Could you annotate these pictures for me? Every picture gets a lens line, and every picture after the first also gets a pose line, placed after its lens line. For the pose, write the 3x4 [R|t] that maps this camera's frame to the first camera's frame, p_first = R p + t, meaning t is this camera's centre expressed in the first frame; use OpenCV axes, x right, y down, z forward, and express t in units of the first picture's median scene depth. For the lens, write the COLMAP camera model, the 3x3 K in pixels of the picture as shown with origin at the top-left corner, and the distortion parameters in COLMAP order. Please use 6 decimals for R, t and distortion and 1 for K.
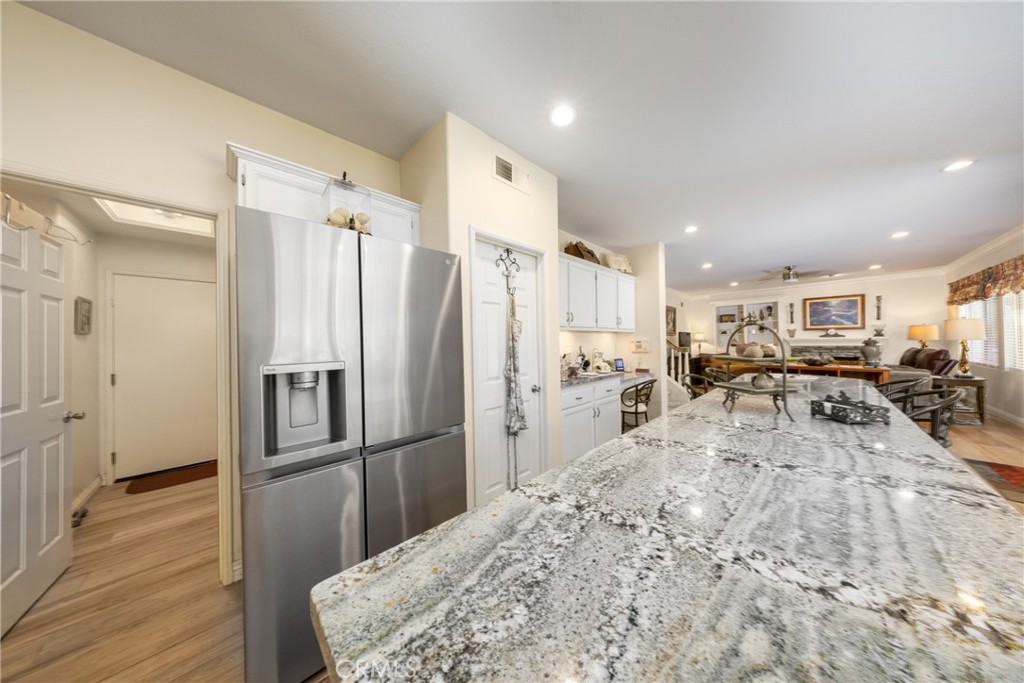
lens RADIAL K [[302.6, 0, 502.6], [0, 302.6, 349.1], [0, 0, 1]] dist [-0.010654, 0.000385]
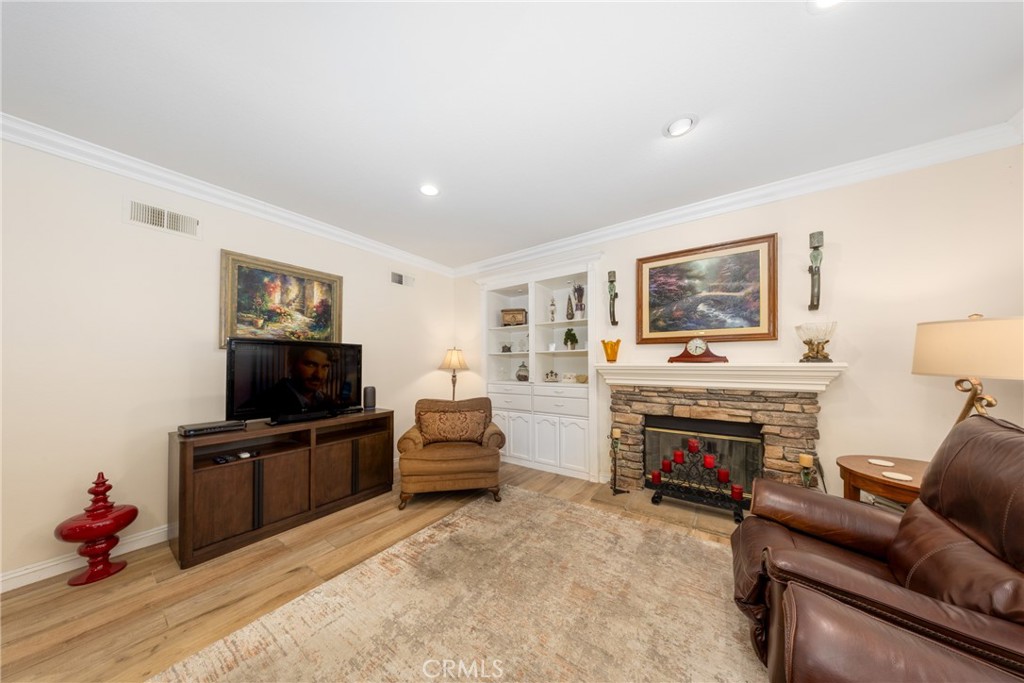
lens RADIAL K [[302.6, 0, 524.9], [0, 302.6, 362.7], [0, 0, 1]] dist [-0.010654, 0.000385]
pose [[0.985419, 0.018213, 0.169168, 0.905421], [-0.014221, 0.999592, -0.024783, -0.031004], [-0.169550, 0.022015, 0.985276, 0.738444]]
